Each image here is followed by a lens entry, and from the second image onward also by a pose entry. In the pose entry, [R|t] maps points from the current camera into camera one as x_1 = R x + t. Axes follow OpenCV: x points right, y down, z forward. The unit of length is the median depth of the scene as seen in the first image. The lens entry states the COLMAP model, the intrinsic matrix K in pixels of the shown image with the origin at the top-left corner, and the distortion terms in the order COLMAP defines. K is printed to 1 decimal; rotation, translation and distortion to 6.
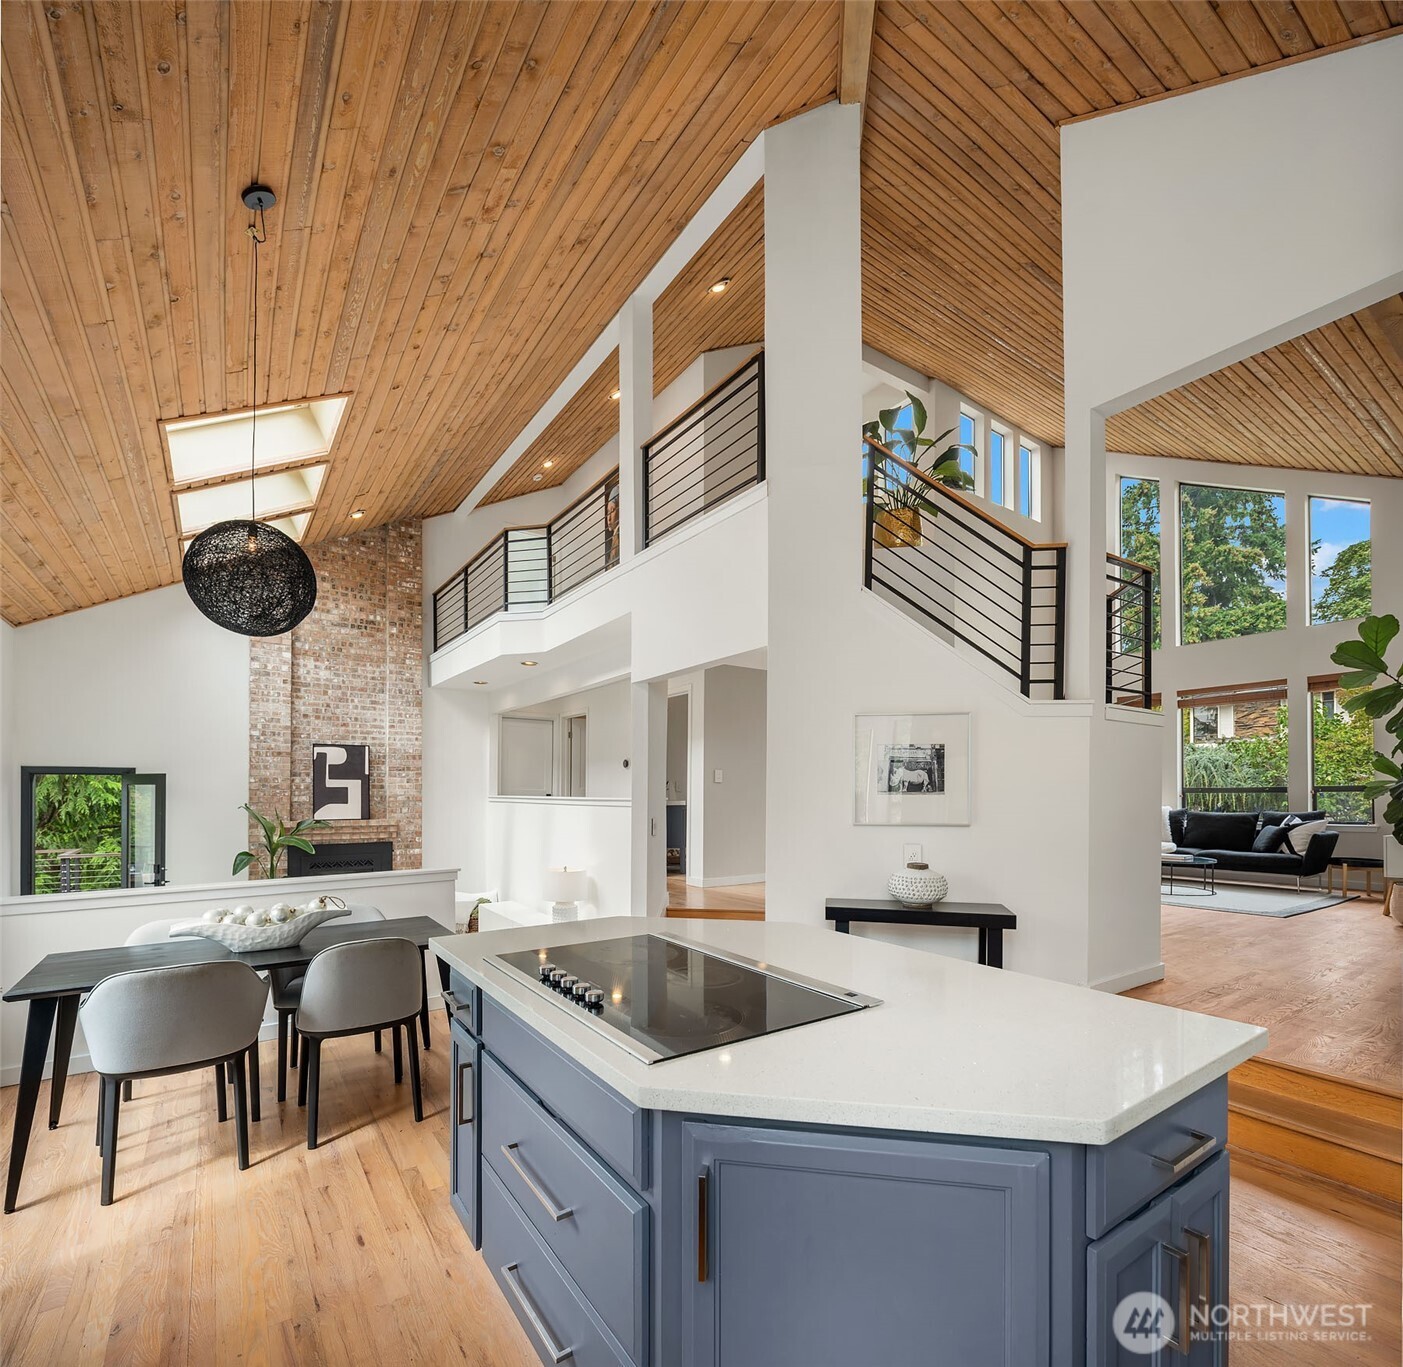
lens RADIAL K [[710.7, 0, 716.9], [0, 710.7, 744.4], [0, 0, 1]] dist [0.002546, 0.000801]
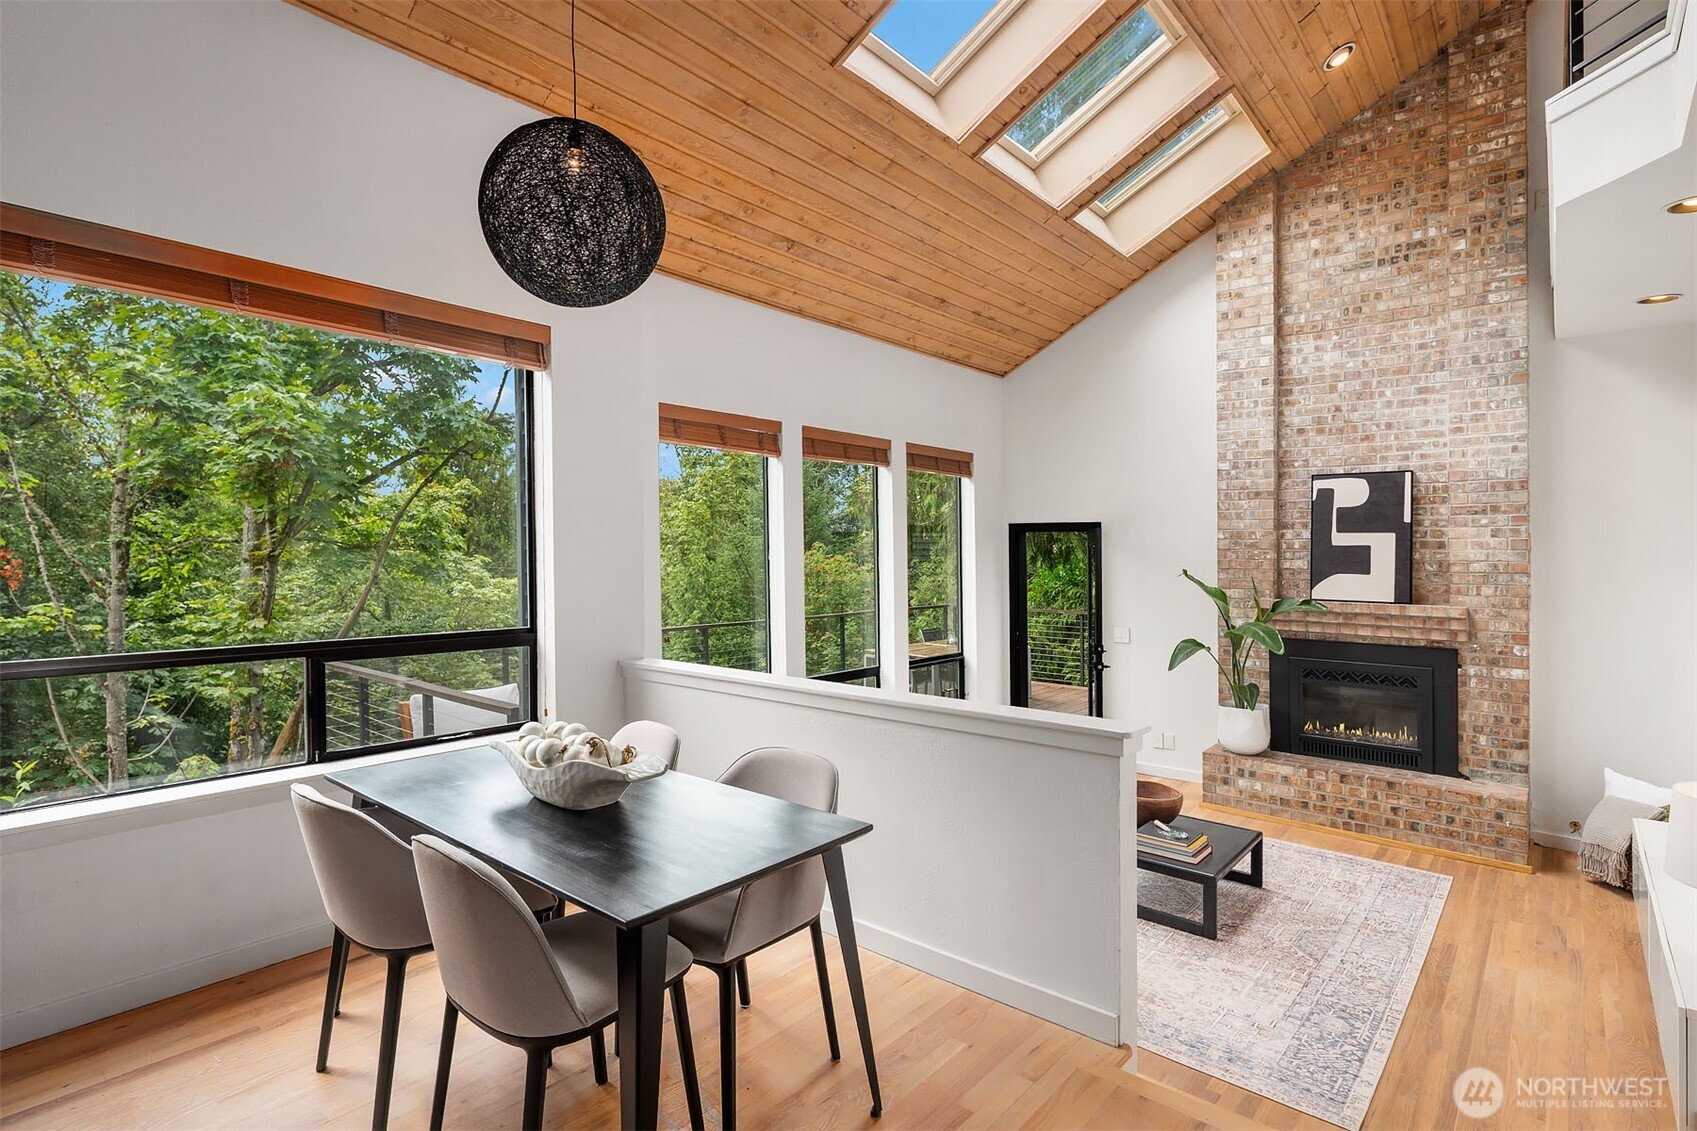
lens RADIAL K [[844.3, 0, 832.4], [0, 844.3, 551.5], [0, 0, 1]] dist [0.009836, -0.005492]
pose [[0.229382, 0.002708, -0.973333, 0.046816], [0.056924, 0.998247, 0.016192, 0.028581], [0.971670, -0.059120, 0.228826, 0.414882]]
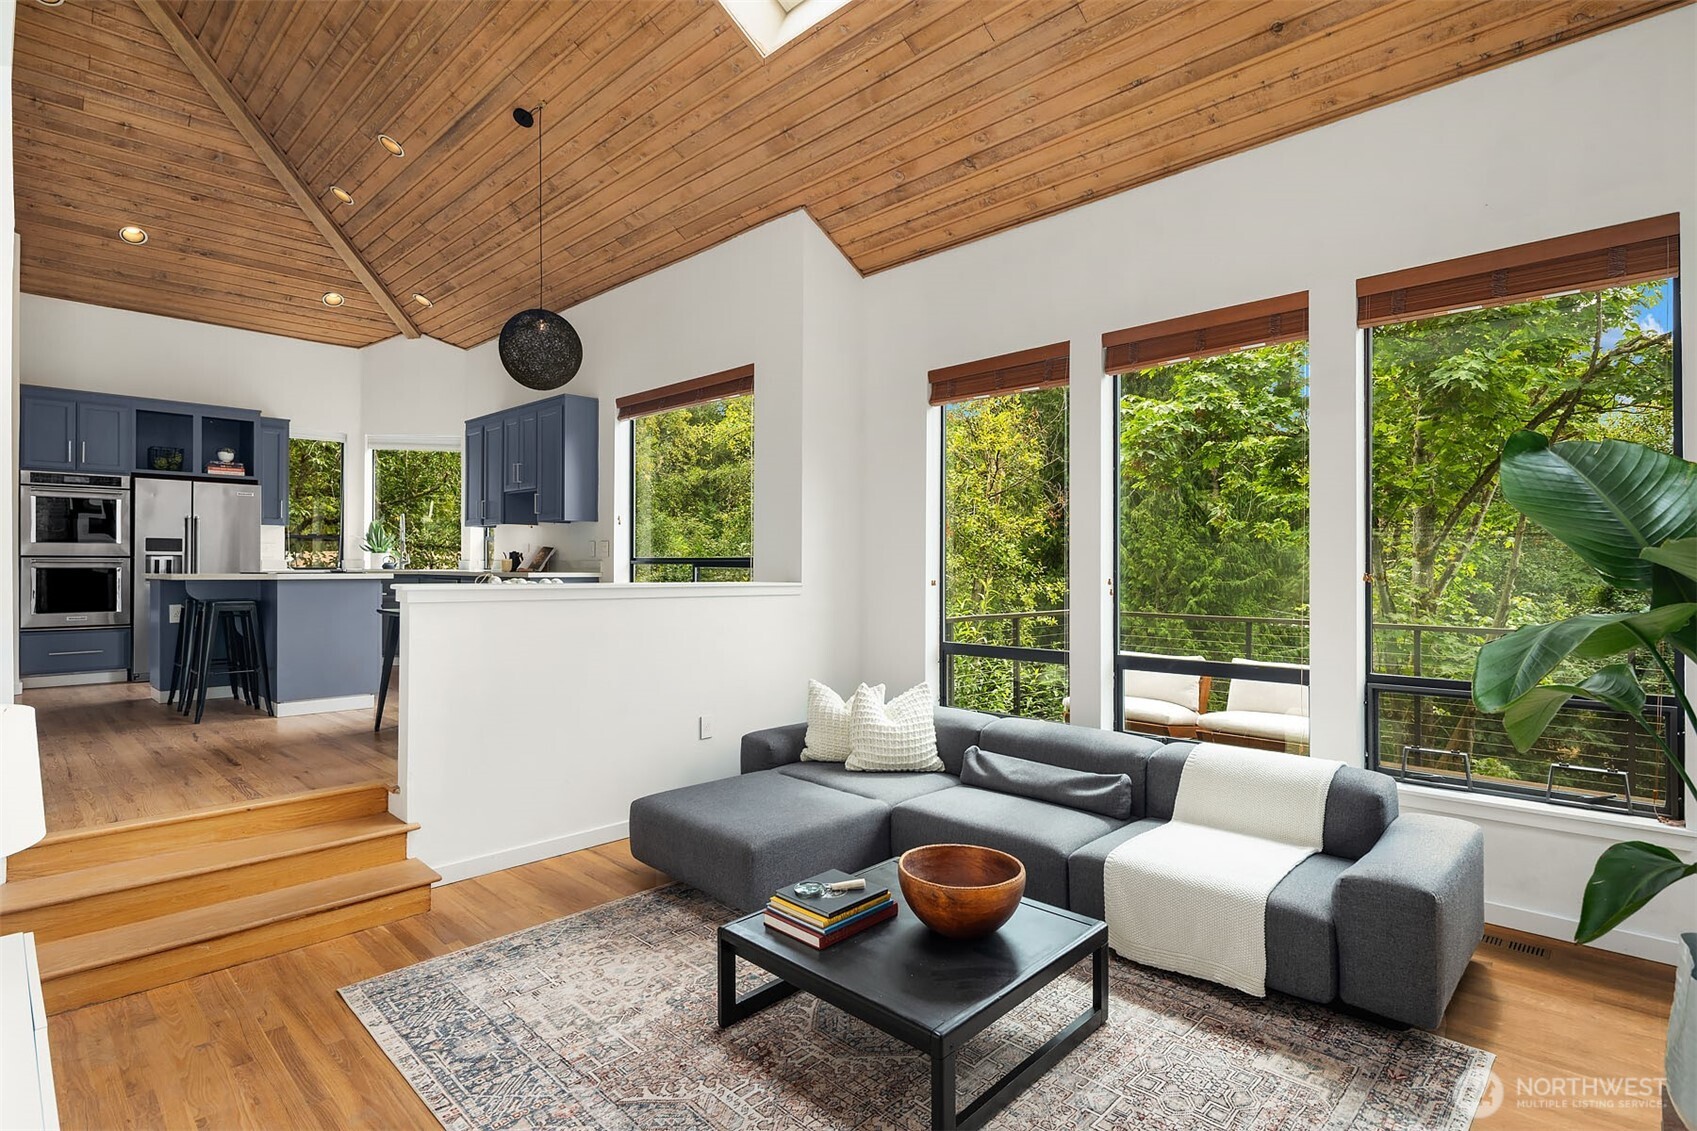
lens RADIAL K [[844.3, 0, 839.0], [0, 844.3, 575.2], [0, 0, 1]] dist [0.009836, -0.005492]
pose [[-0.986196, -0.002292, -0.165568, -0.364944], [0.006926, 0.998458, -0.055078, 0.120347], [0.165438, -0.055464, -0.984659, 1.050732]]
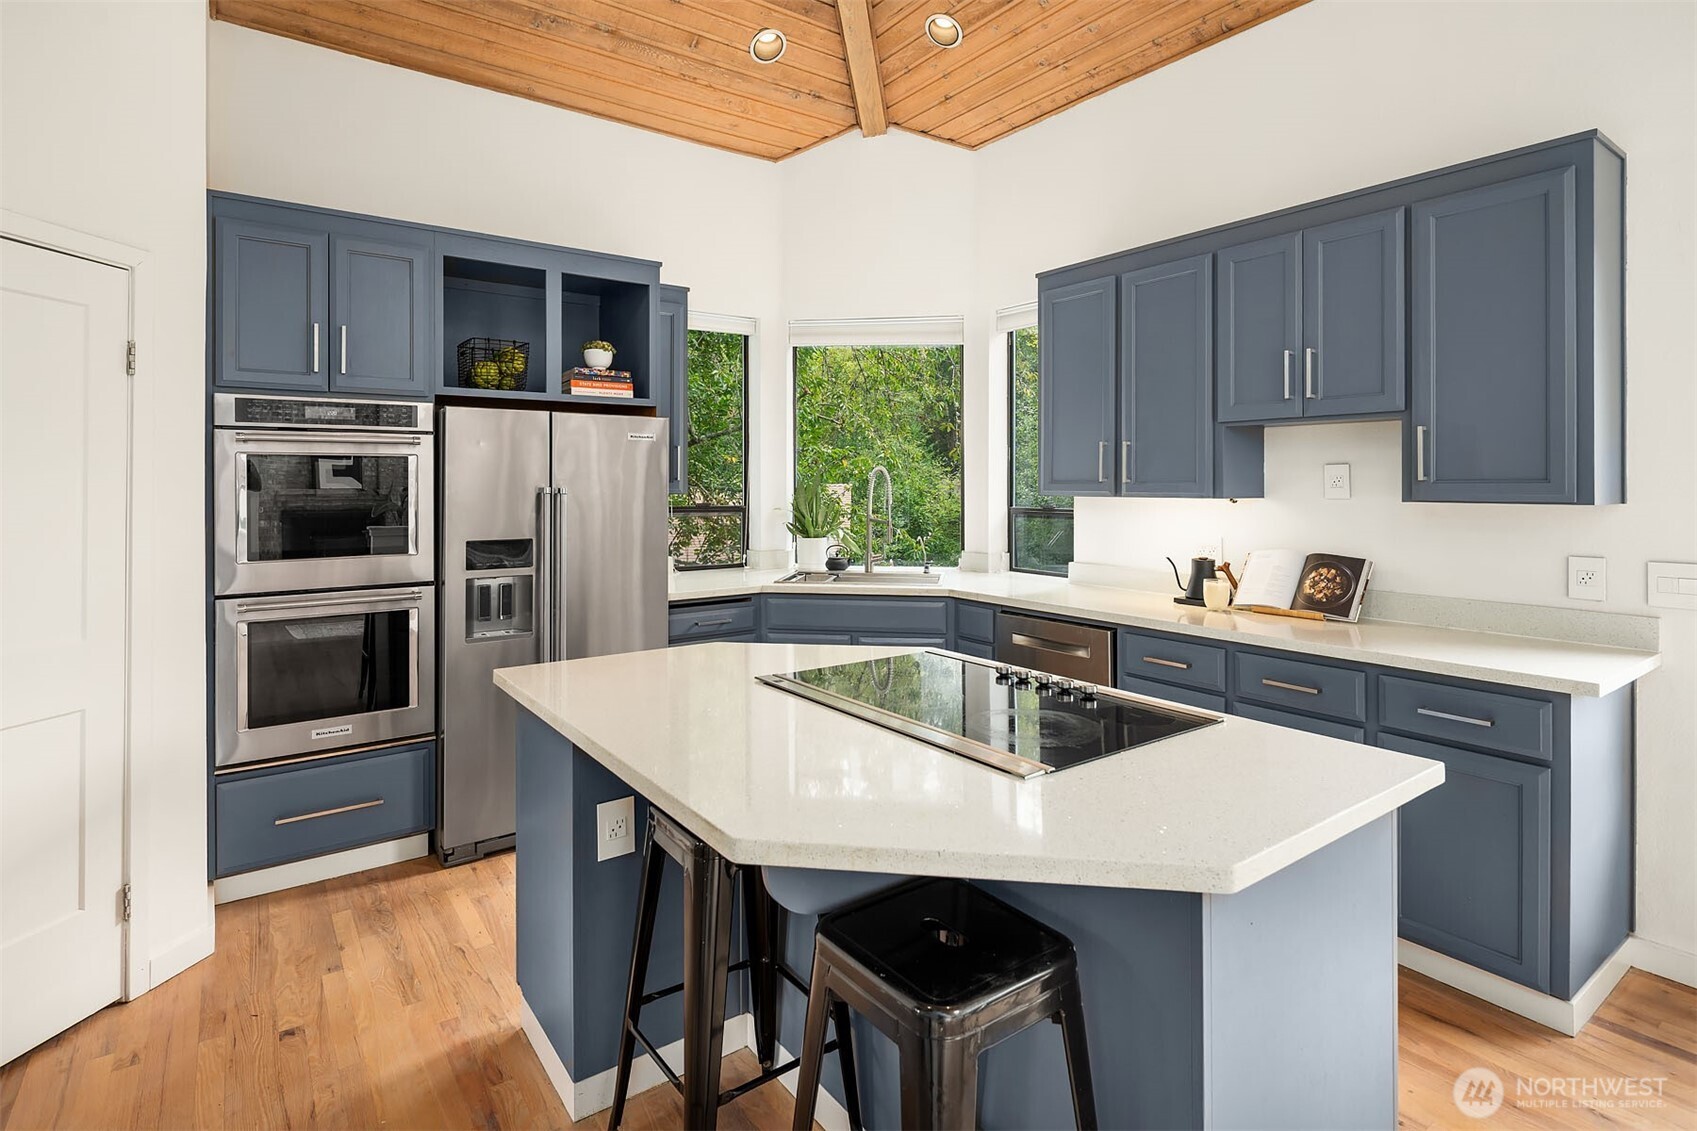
lens RADIAL K [[844.3, 0, 839.4], [0, 844.3, 495.7], [0, 0, 1]] dist [0.009836, -0.005492]
pose [[-0.999953, 0.000755, 0.009659, 0.006827], [0.000237, 0.998568, -0.053503, 0.032141], [-0.009686, -0.053498, -0.998521, 0.481968]]
